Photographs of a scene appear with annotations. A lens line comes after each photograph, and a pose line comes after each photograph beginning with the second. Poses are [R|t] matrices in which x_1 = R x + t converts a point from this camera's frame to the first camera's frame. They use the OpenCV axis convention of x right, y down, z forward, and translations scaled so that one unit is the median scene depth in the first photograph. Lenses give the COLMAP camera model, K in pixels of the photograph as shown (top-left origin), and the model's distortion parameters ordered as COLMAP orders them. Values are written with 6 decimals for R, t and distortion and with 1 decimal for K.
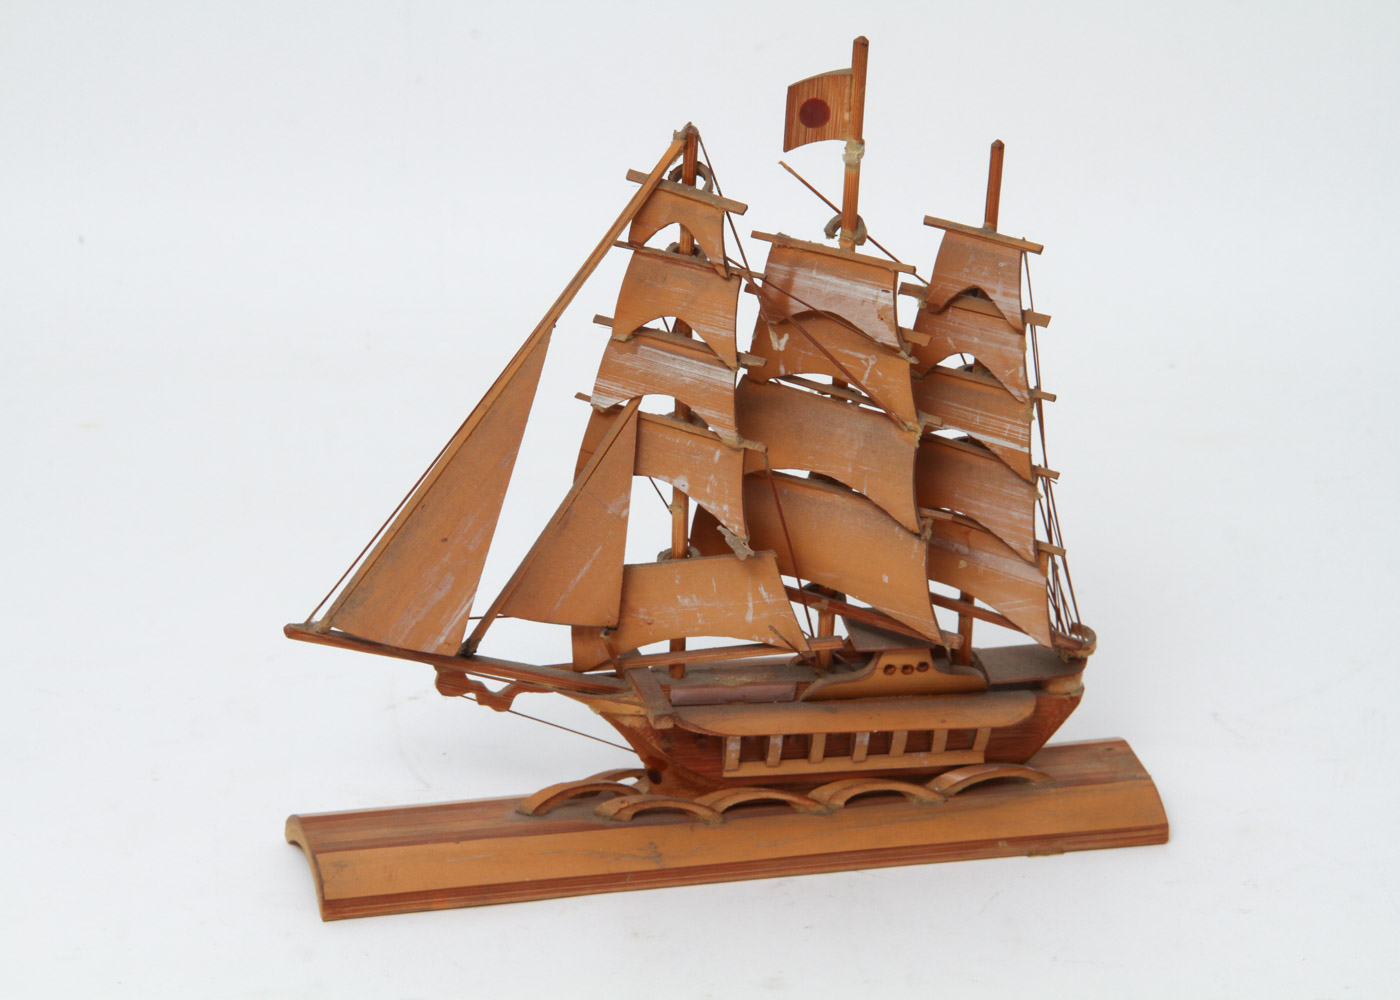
lens RADIAL K [[5681.7, 0, 700.0], [0, 5681.7, 500.0], [0, 0, 1]] dist [0.833121, 1.209780]
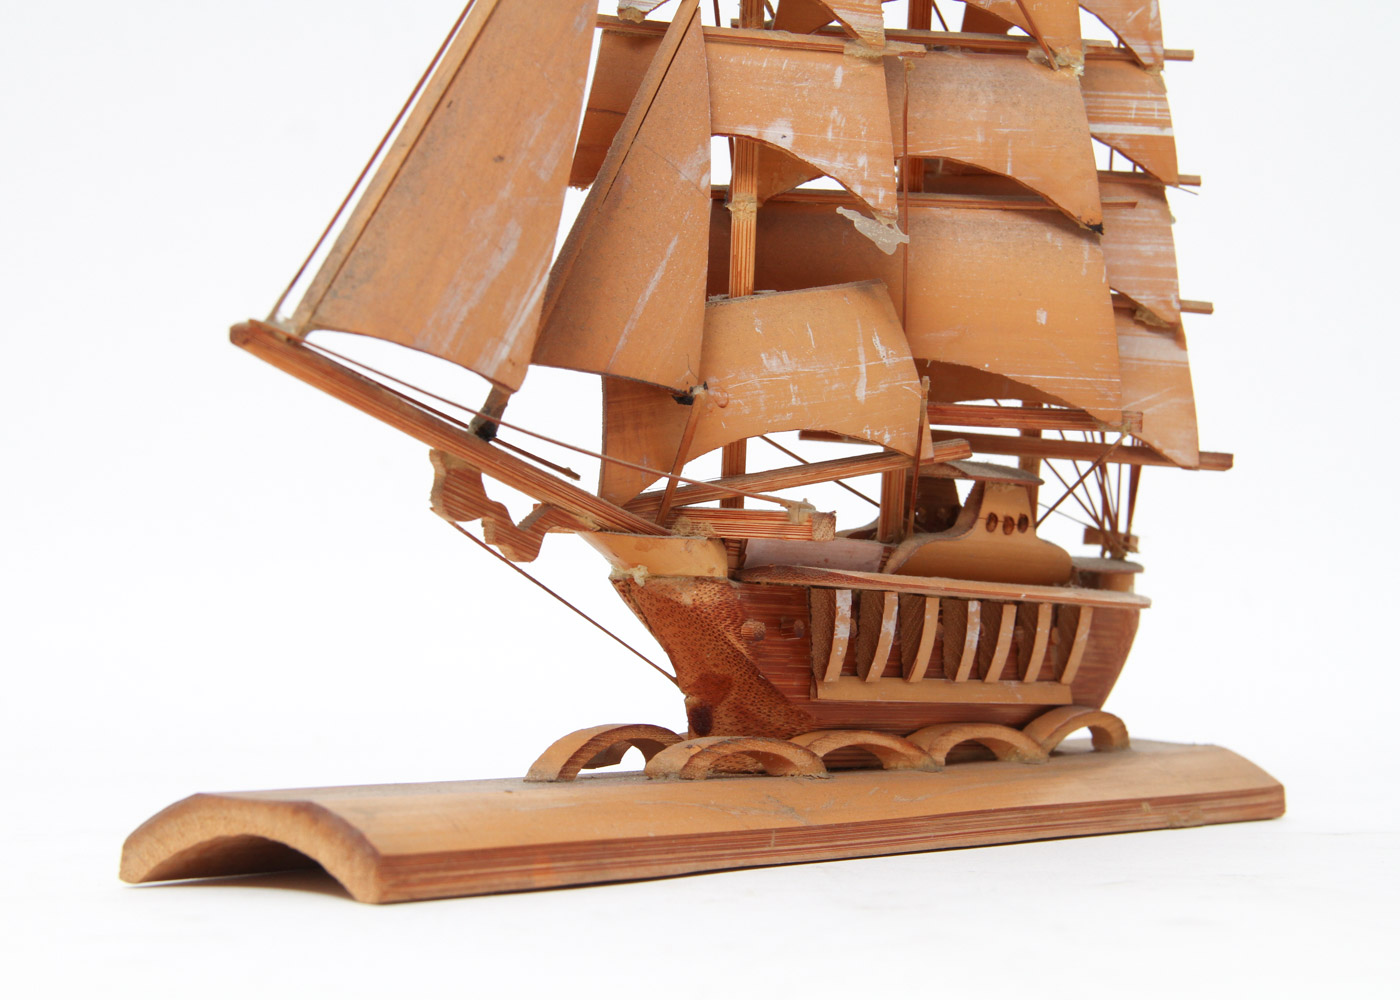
lens RADIAL K [[3121.1, 0, 700.0], [0, 3121.1, 500.0], [0, 0, 1]] dist [0.134498, 0.254444]
pose [[0.807801, -0.000467, 0.589454, -0.204655], [0.248121, 0.907361, -0.339311, 0.142057], [-0.534689, 0.420352, 0.733084, 0.784584]]
